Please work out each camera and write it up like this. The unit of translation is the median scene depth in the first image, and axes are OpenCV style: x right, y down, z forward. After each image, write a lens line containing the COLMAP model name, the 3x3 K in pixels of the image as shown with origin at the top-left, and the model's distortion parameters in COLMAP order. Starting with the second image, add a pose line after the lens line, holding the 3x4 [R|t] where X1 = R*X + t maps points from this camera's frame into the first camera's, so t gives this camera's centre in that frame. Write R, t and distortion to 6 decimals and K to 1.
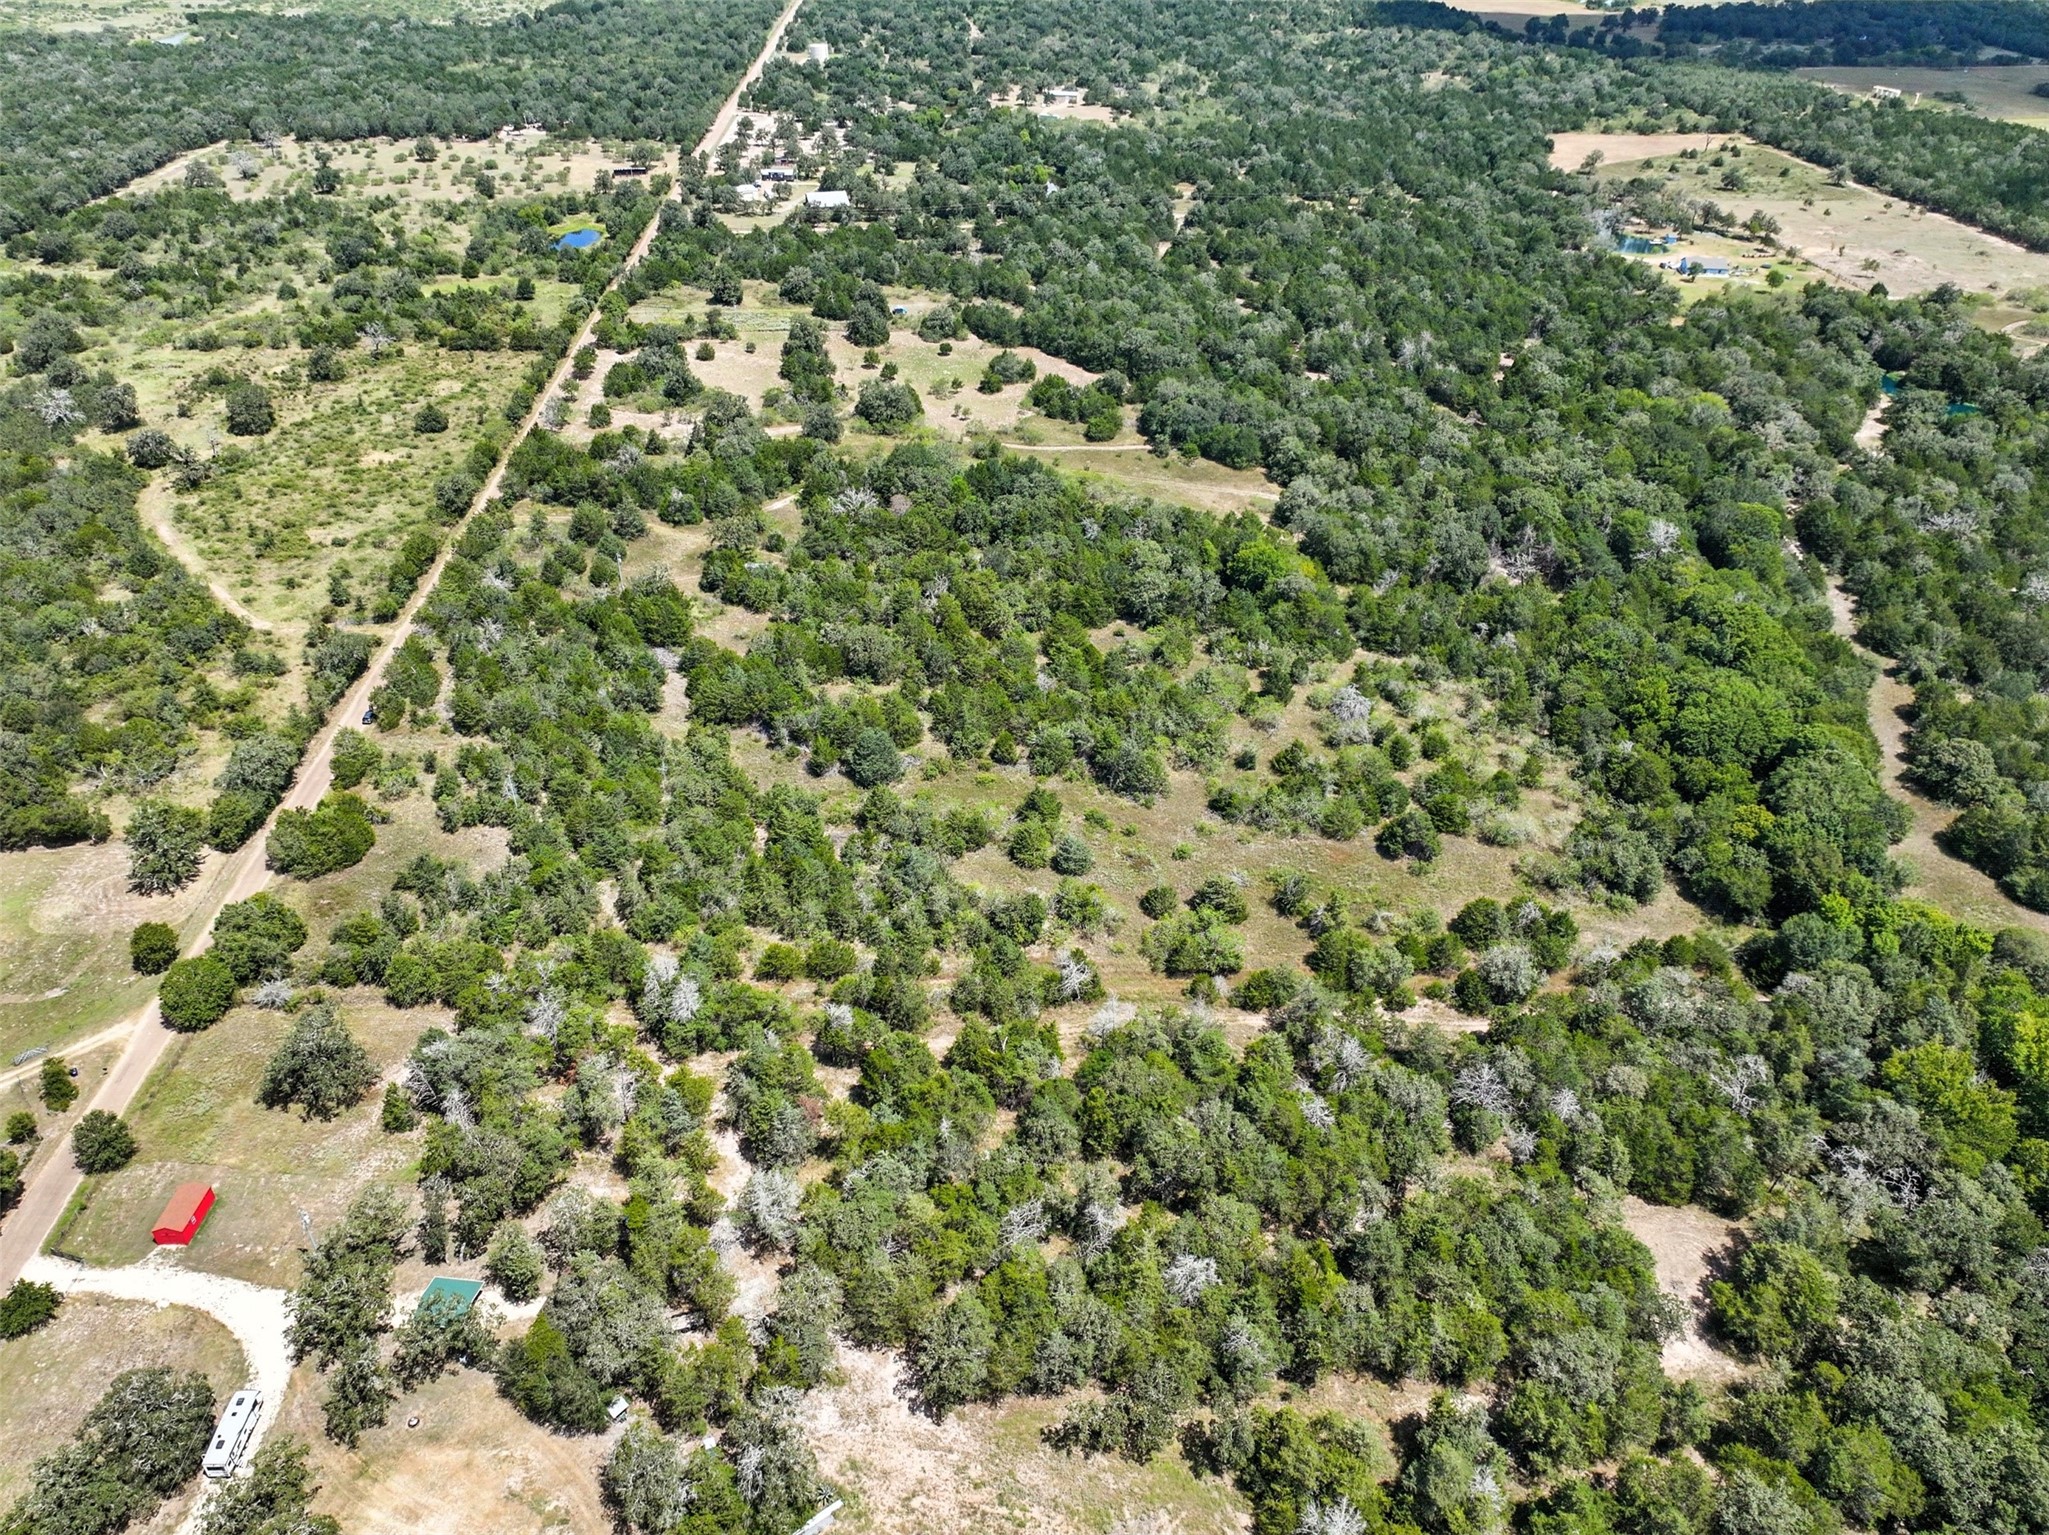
lens RADIAL K [[1436.4, 0, 1023.9], [0, 1436.4, 759.7], [0, 0, 1]] dist [-0.004805, 0.023044]
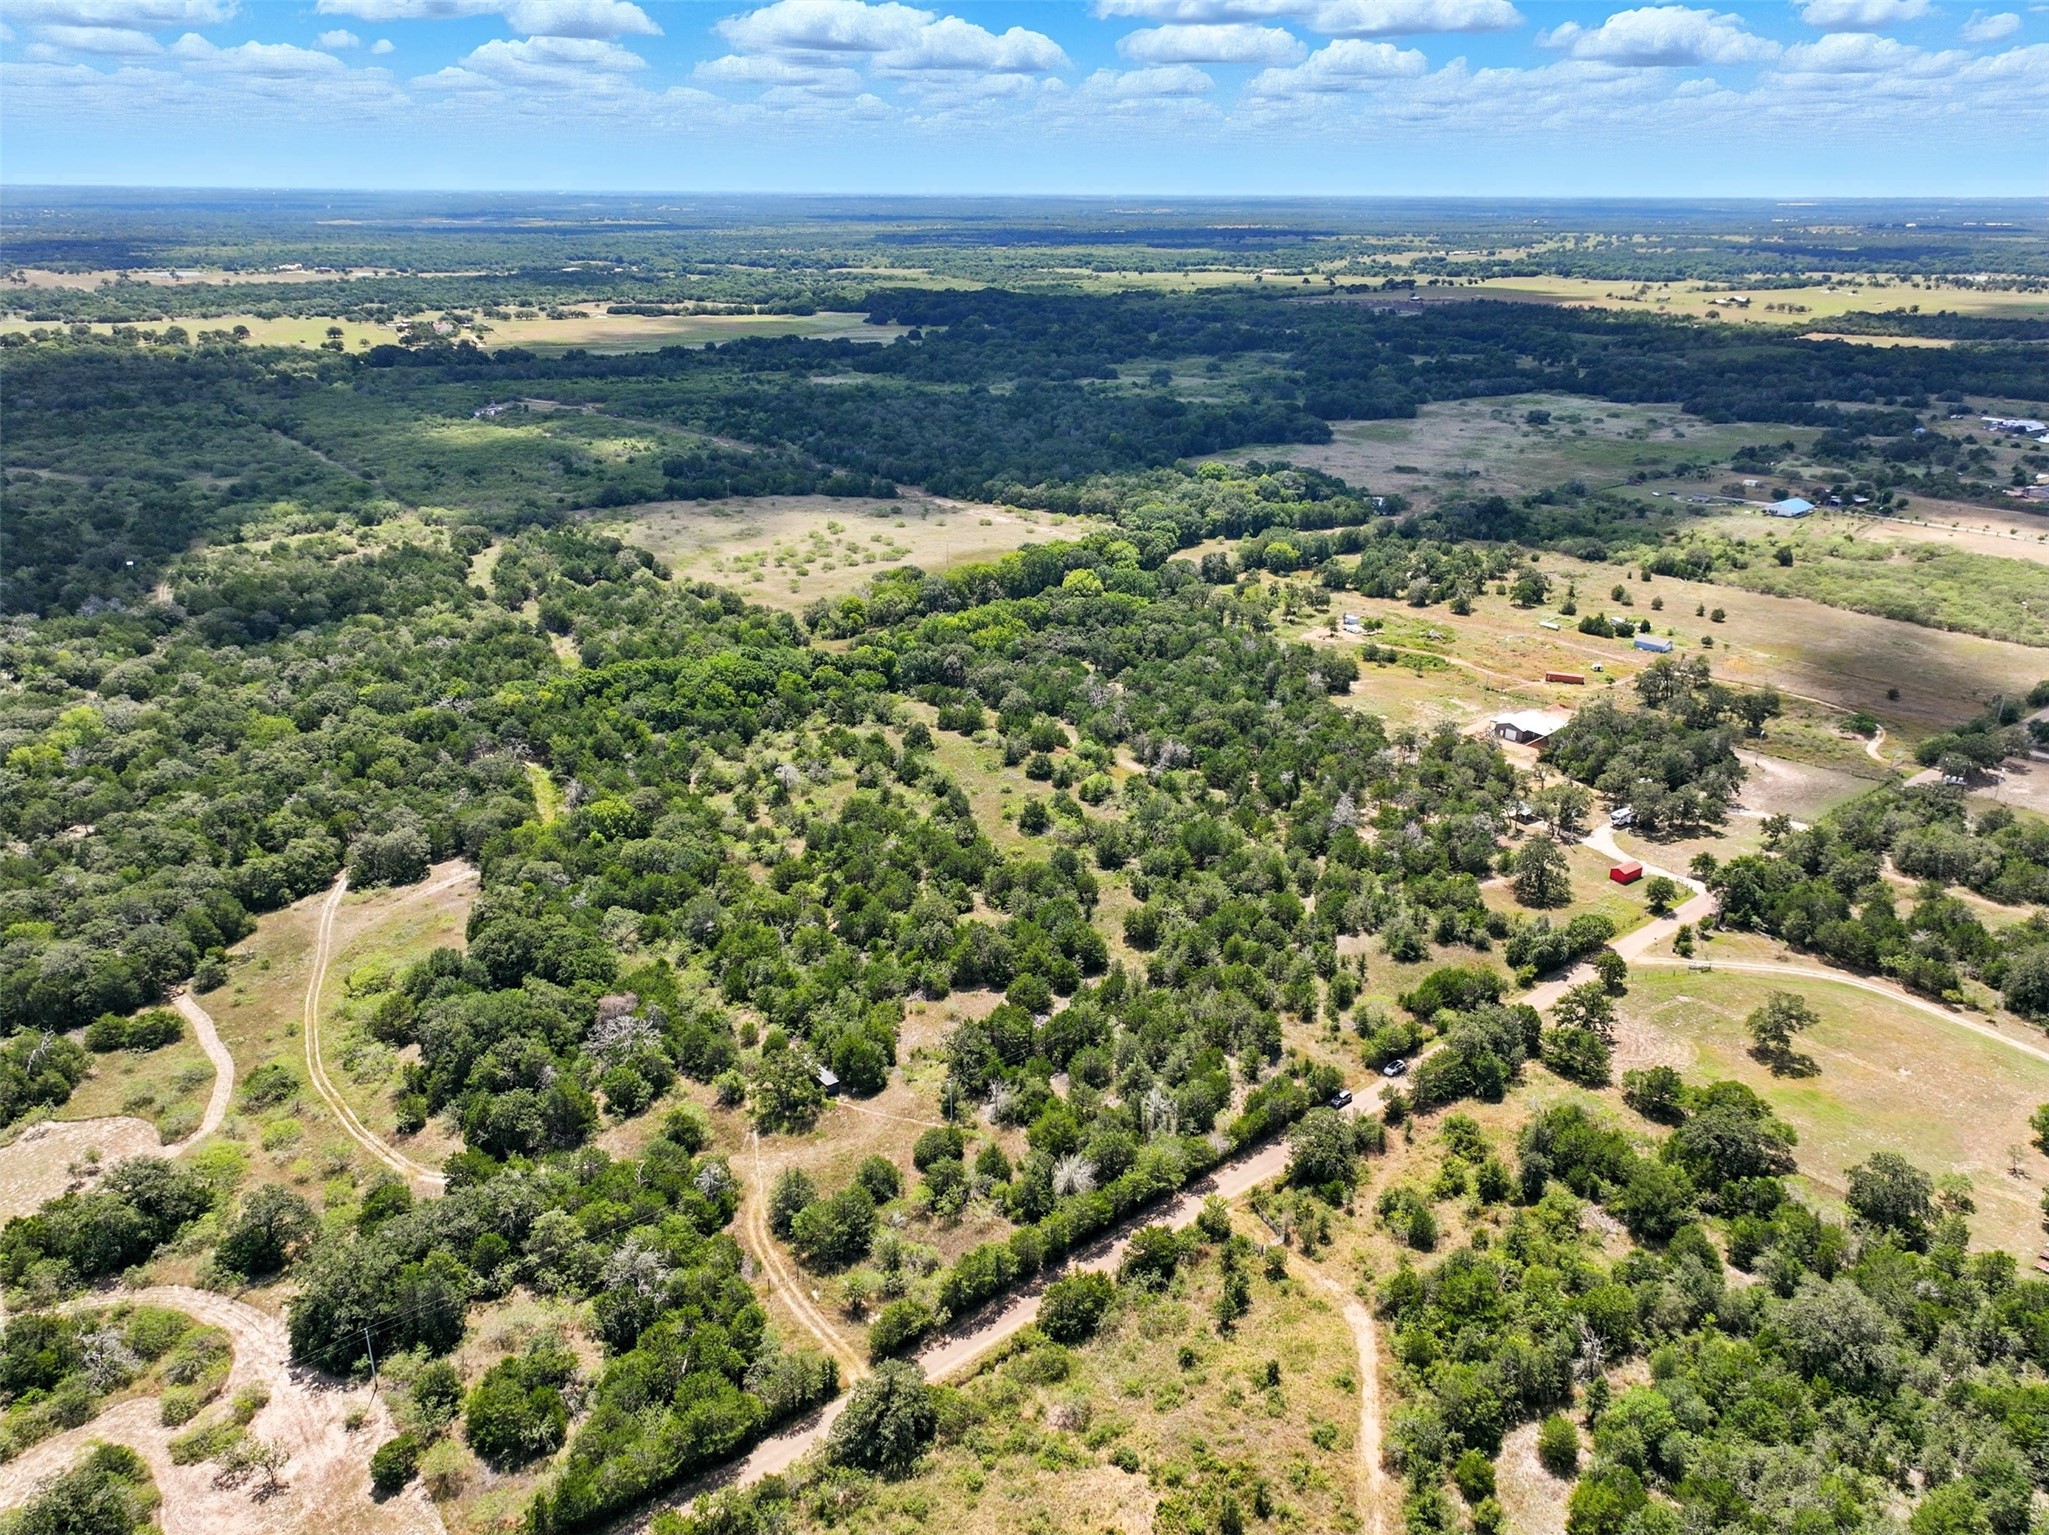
lens RADIAL K [[1436.4, 0, 1023.9], [0, 1436.4, 759.7], [0, 0, 1]] dist [-0.004805, 0.023044]
pose [[-0.585288, -0.309934, 0.749252, -0.910197], [0.436671, 0.658120, 0.613348, -0.775130], [-0.683196, 0.686162, -0.249850, 1.170495]]
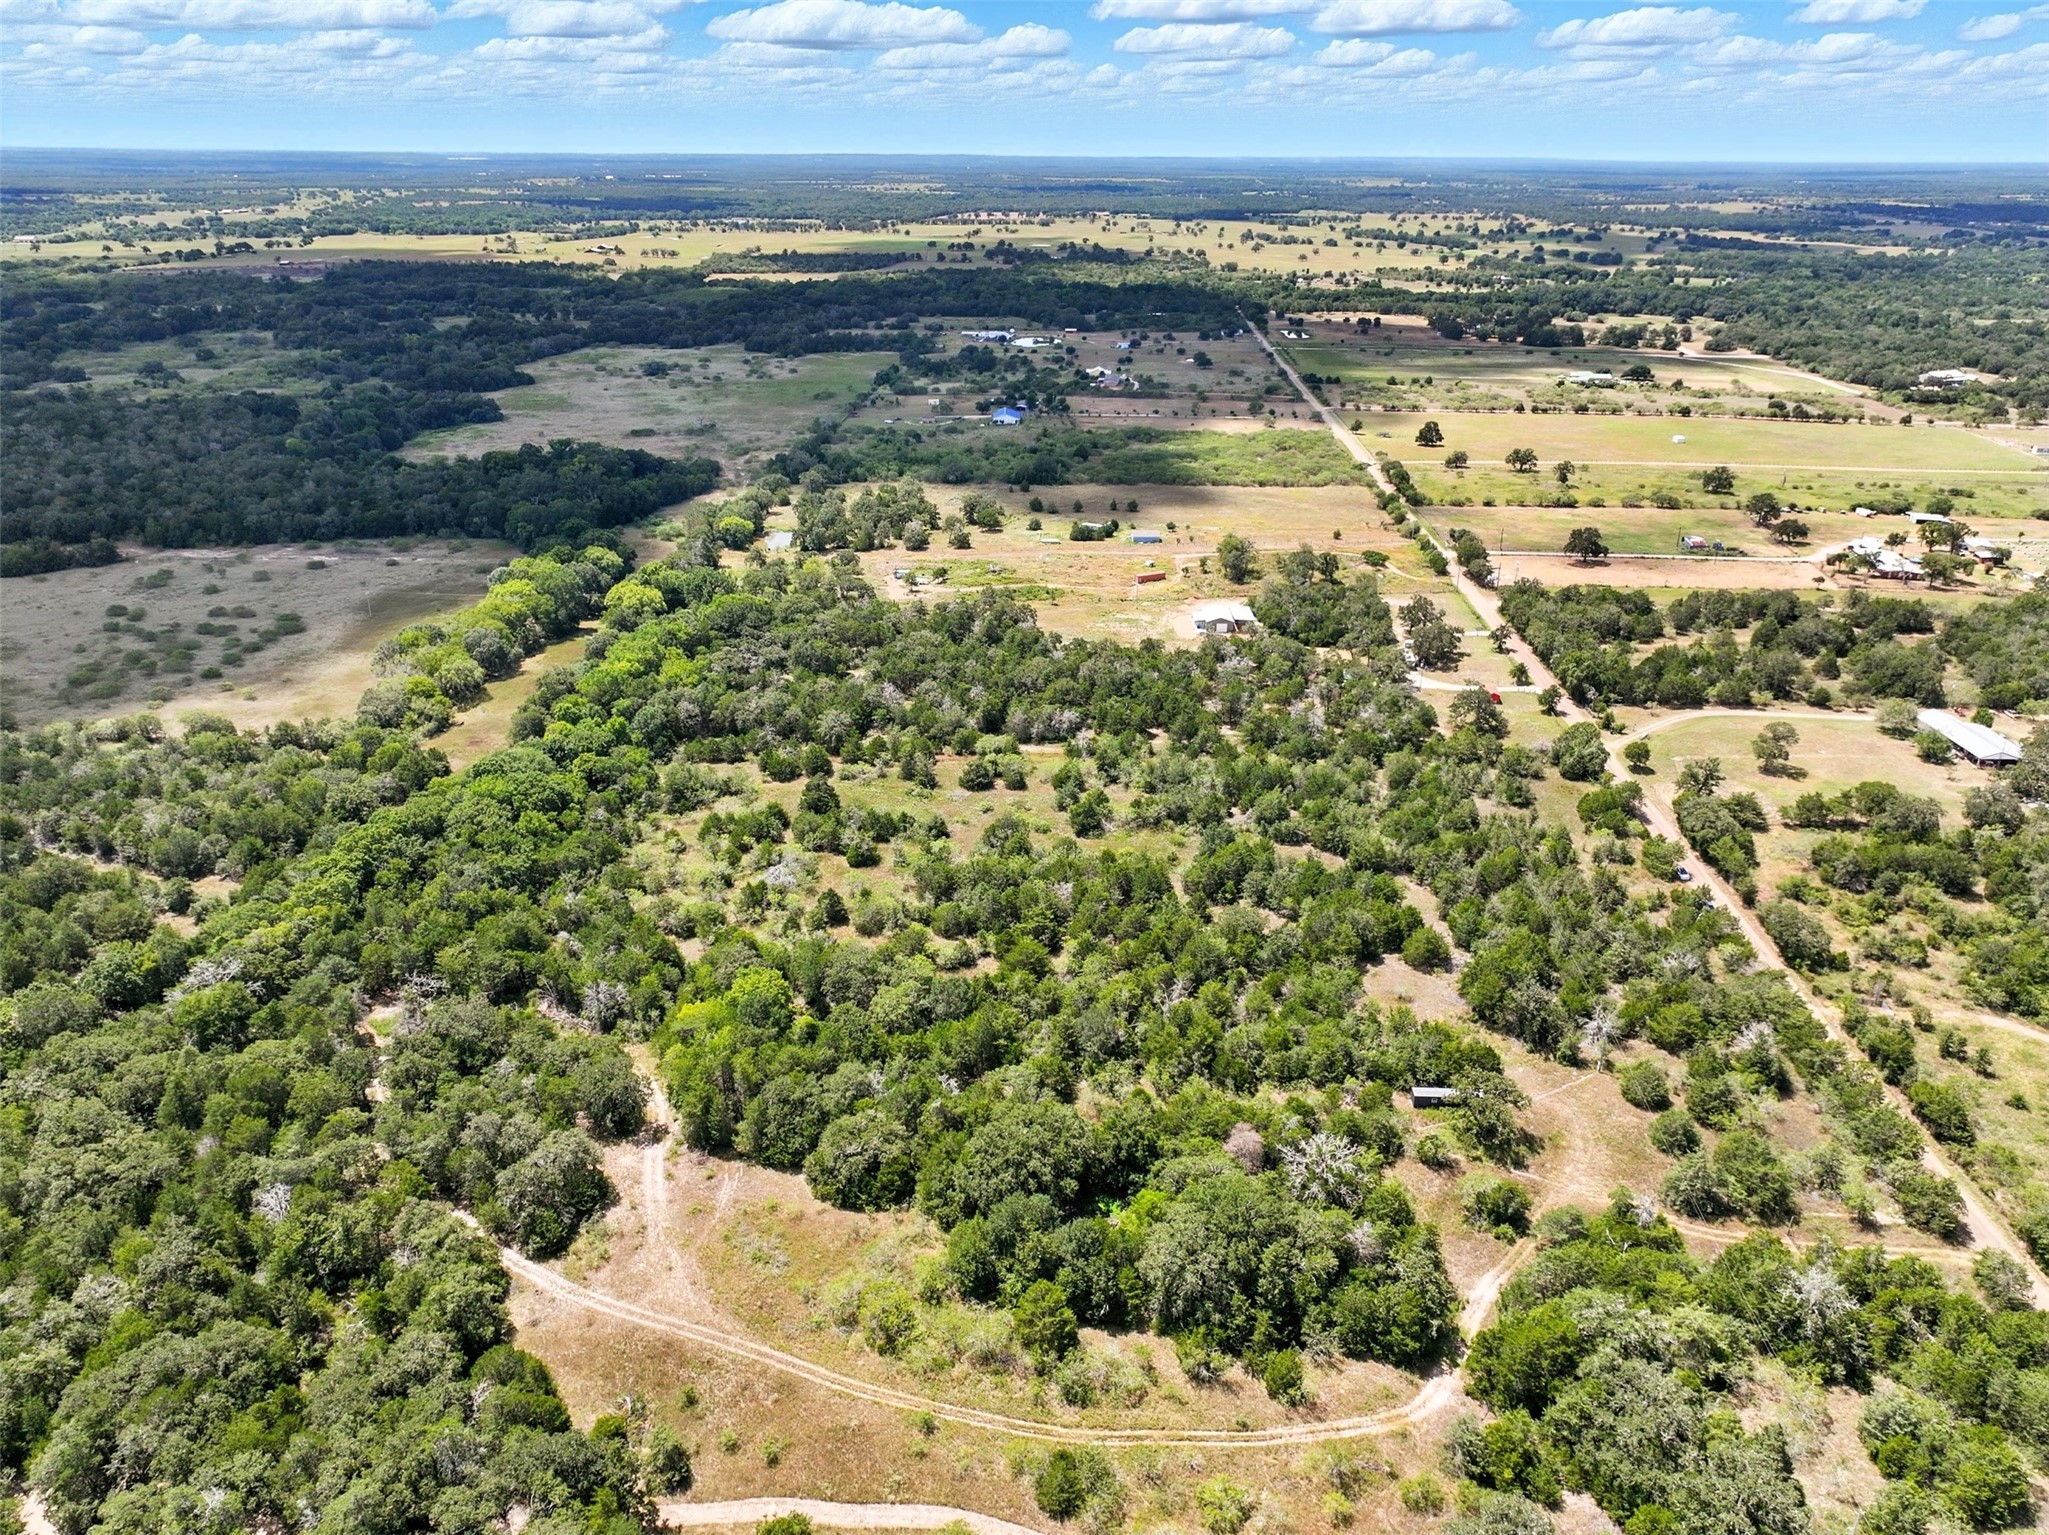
lens RADIAL K [[1436.4, 0, 1023.9], [0, 1436.4, 759.7], [0, 0, 1]] dist [-0.004805, 0.023044]
pose [[-0.993289, -0.057259, 0.100495, -0.056268], [0.051797, 0.556652, 0.829129, -0.952267], [-0.103416, 0.828770, -0.549950, 1.485463]]
